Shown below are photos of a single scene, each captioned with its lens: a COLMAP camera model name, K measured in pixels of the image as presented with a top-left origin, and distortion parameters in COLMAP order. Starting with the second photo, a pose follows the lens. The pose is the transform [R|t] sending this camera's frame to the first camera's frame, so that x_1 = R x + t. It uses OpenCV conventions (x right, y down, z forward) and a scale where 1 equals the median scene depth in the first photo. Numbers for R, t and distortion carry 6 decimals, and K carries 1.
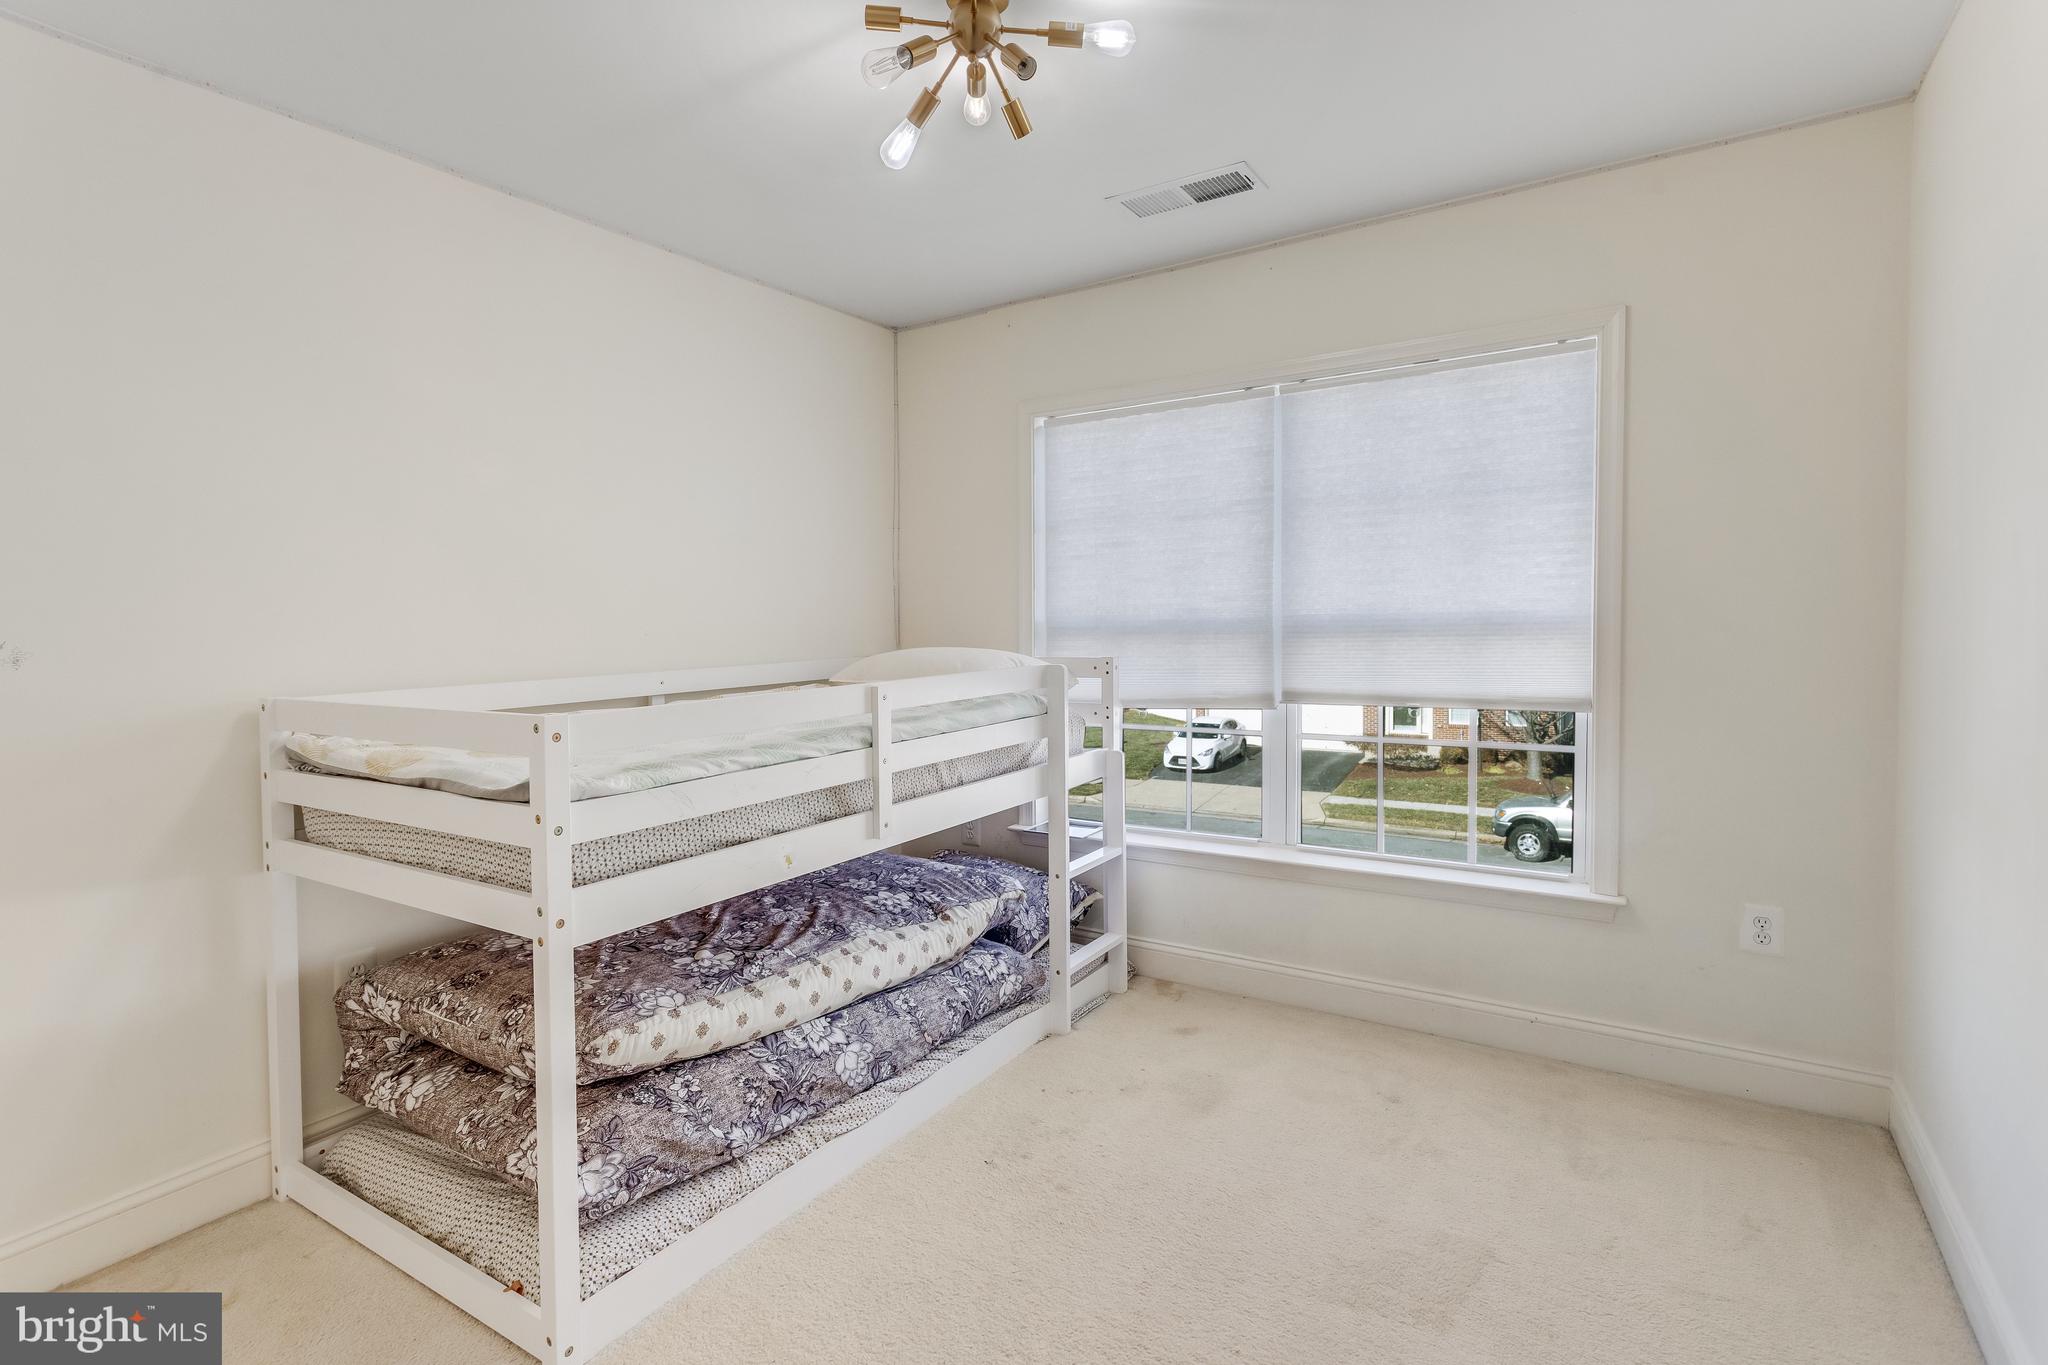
lens RADIAL K [[1017.5, 0, 1025.9], [0, 1017.5, 693.0], [0, 0, 1]] dist [-0.022196, 0.006426]
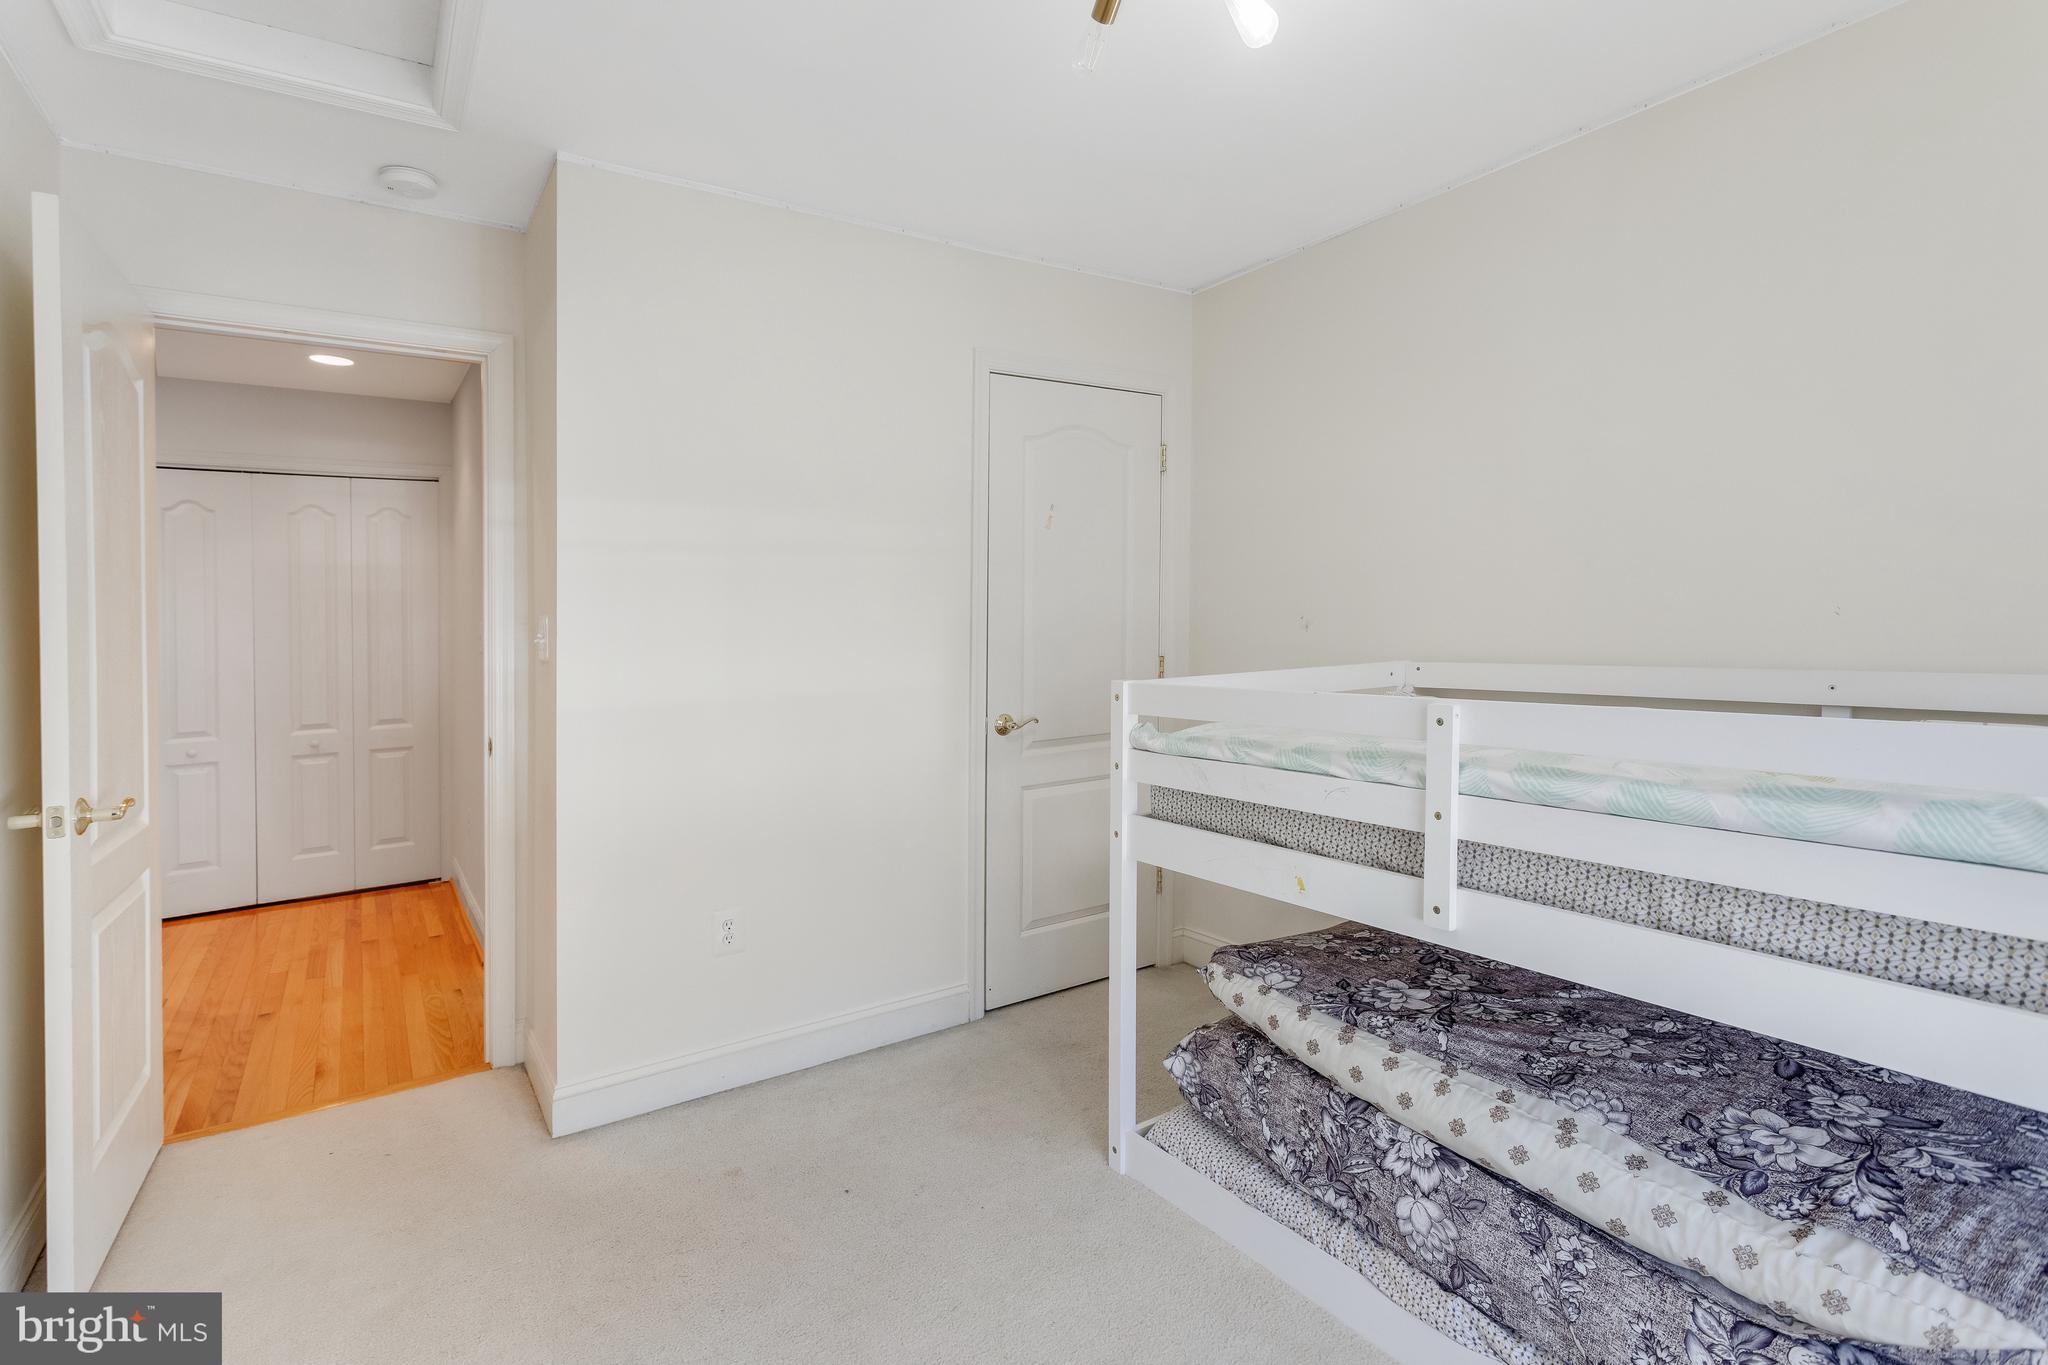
lens RADIAL K [[1108.6, 0, 1022.7], [0, 1108.6, 608.4], [0, 0, 1]] dist [-0.002143, -0.000814]
pose [[-0.459555, 0.025097, -0.887794, 0.634646], [-0.027083, 0.998740, 0.042253, -0.093778], [0.887736, 0.043462, -0.458296, 1.075705]]
